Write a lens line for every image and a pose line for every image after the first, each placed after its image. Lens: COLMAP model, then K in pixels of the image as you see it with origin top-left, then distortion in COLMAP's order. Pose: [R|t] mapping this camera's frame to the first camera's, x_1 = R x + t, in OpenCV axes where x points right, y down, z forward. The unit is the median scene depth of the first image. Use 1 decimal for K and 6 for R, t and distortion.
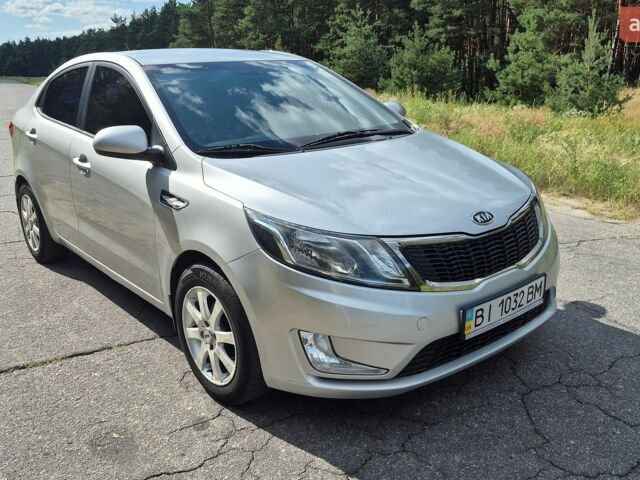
lens RADIAL K [[582.1, 0, 310.7], [0, 582.1, 239.1], [0, 0, 1]] dist [0.136100, -0.203317]
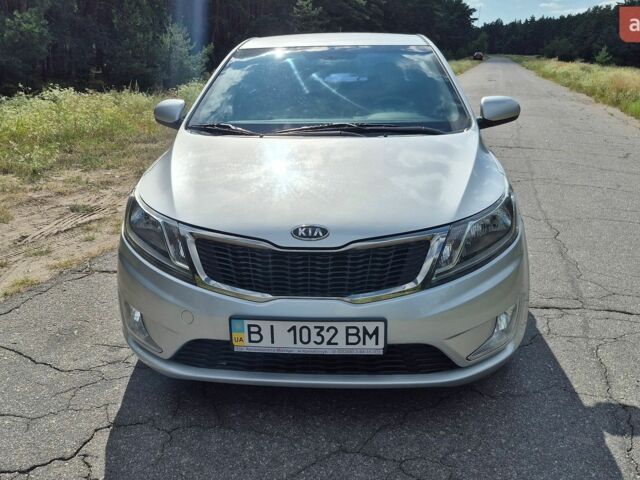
lens RADIAL K [[582.1, 0, 310.7], [0, 582.1, 239.1], [0, 0, 1]] dist [0.136100, -0.203317]
pose [[0.729242, 0.227804, -0.645222, 0.891307], [-0.206649, 0.972245, 0.109706, -0.127093], [0.652306, 0.053332, 0.756077, 0.351544]]
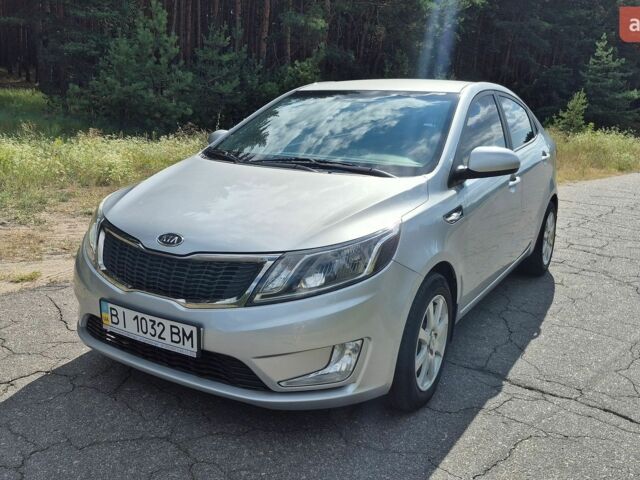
lens RADIAL K [[582.1, 0, 310.7], [0, 582.1, 239.1], [0, 0, 1]] dist [0.136100, -0.203317]
pose [[0.333191, 0.260213, -0.906241, 1.339706], [-0.310468, 0.937839, 0.155138, -0.279468], [0.890277, 0.229668, 0.393267, 0.846398]]
